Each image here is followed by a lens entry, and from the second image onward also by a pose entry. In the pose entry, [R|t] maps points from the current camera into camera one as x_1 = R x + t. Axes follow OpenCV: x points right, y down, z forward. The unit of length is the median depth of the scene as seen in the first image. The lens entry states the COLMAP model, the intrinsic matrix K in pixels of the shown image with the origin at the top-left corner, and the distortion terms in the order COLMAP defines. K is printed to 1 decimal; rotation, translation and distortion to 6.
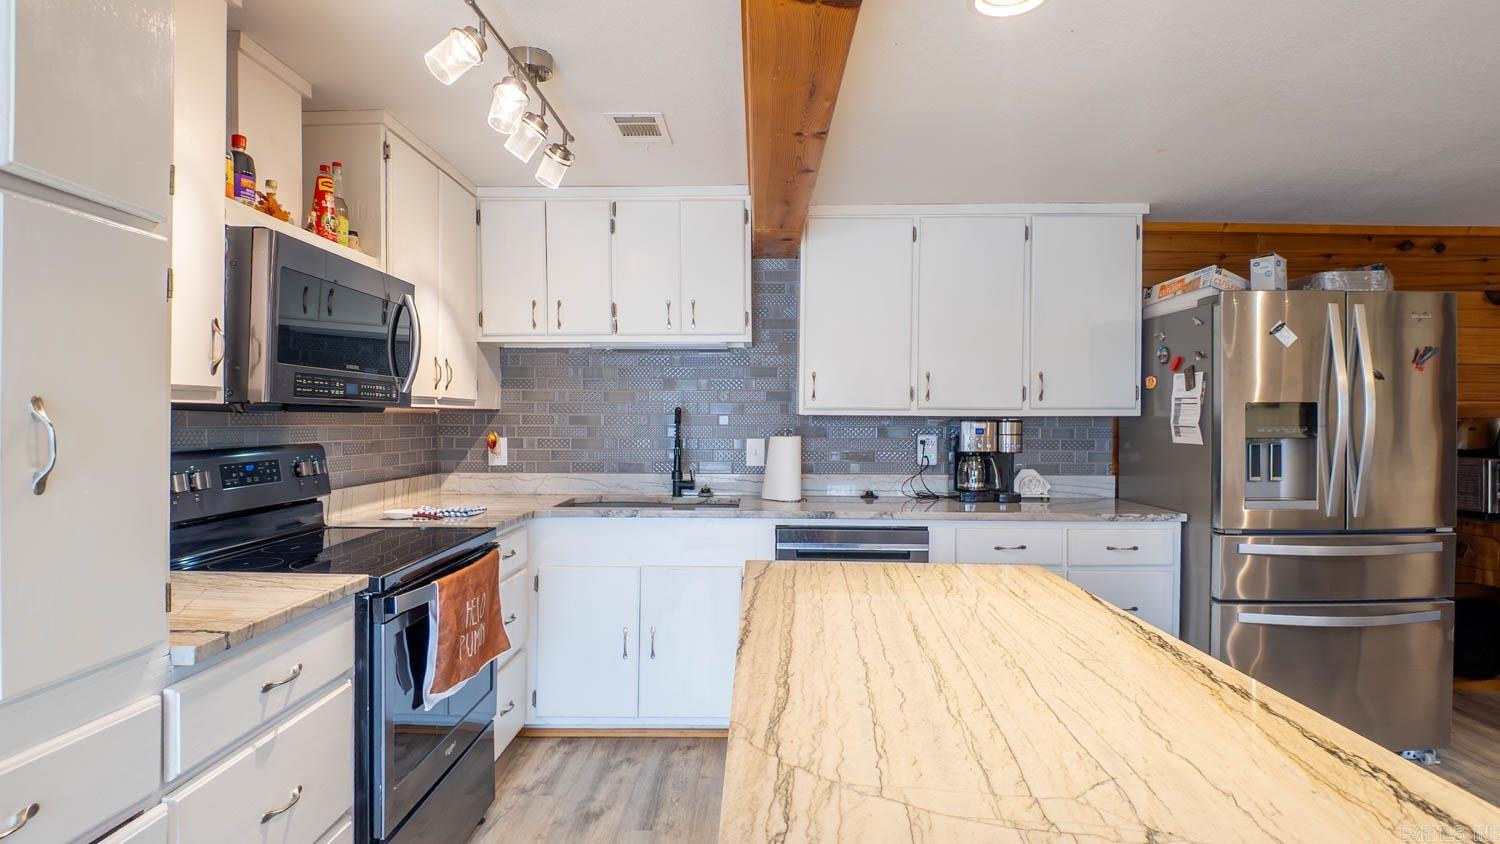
lens RADIAL K [[769.7, 0, 752.6], [0, 769.7, 421.0], [0, 0, 1]] dist [0.032221, -0.035189]
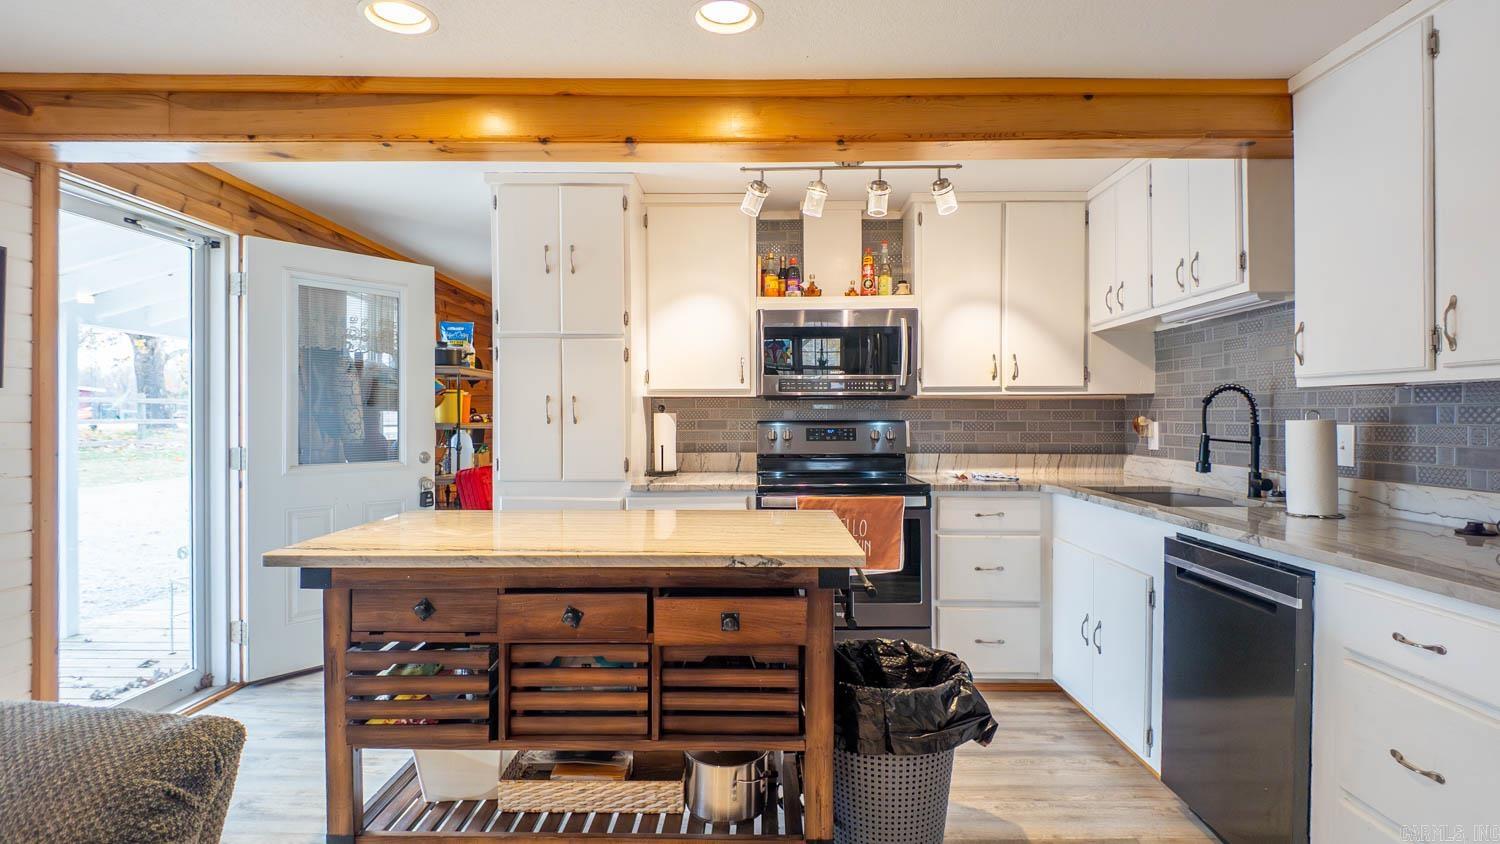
lens RADIAL K [[769.7, 0, 752.6], [0, 769.7, 421.0], [0, 0, 1]] dist [0.032221, -0.035189]
pose [[0.003321, 0.002549, -0.999991, 0.717762], [-0.000360, 0.999997, 0.002548, 0.019101], [0.999994, 0.000351, 0.003322, 0.506092]]
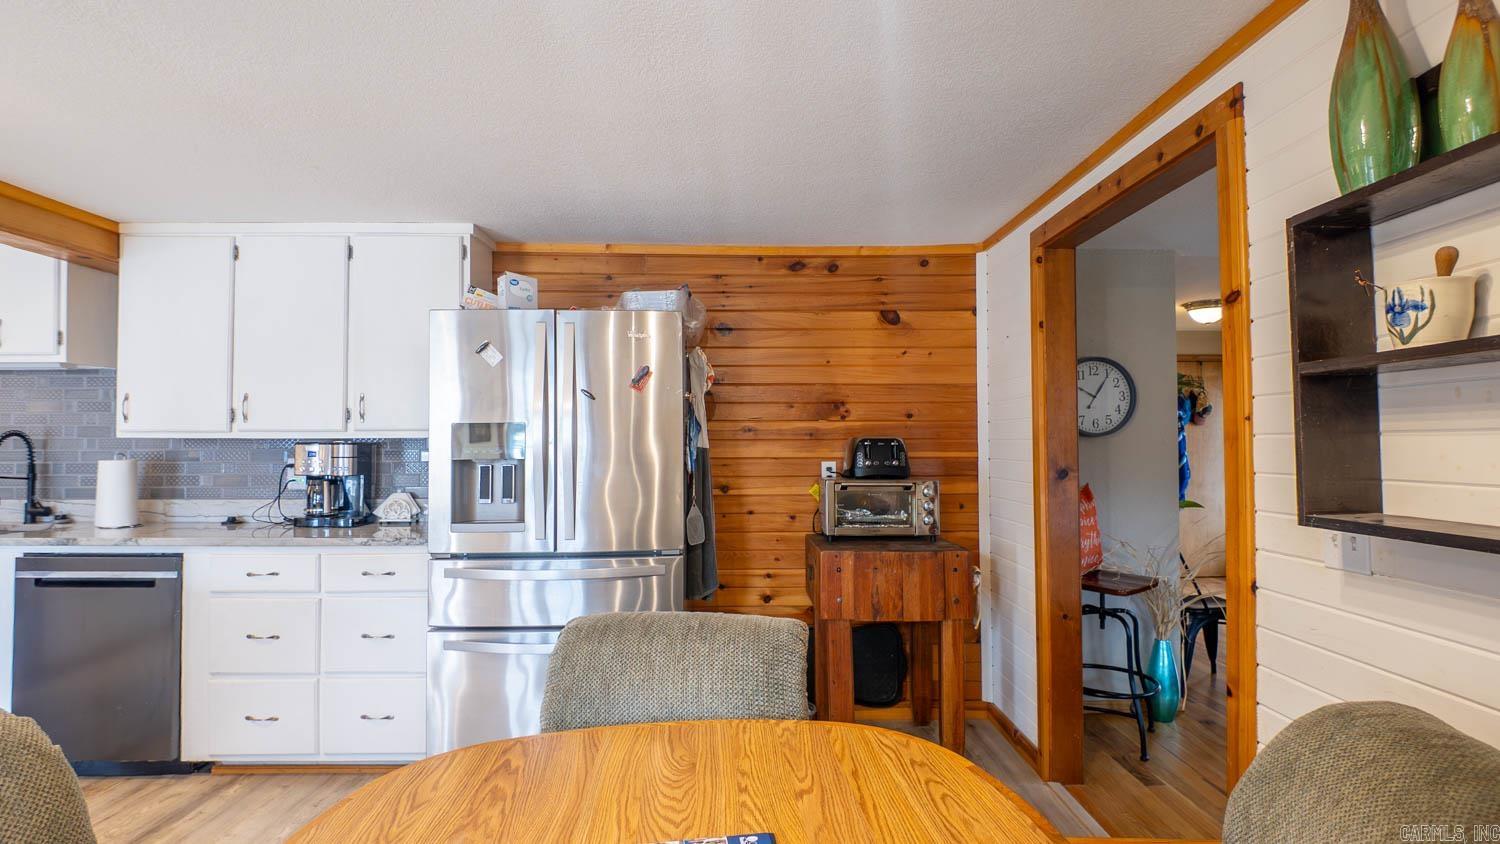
lens RADIAL K [[769.7, 0, 752.6], [0, 769.7, 421.0], [0, 0, 1]] dist [0.032221, -0.035189]
pose [[0.999745, -0.003839, 0.022256, 0.812855], [0.004533, 0.999502, -0.031216, 0.004573], [-0.022125, 0.031309, 0.999265, 0.010705]]
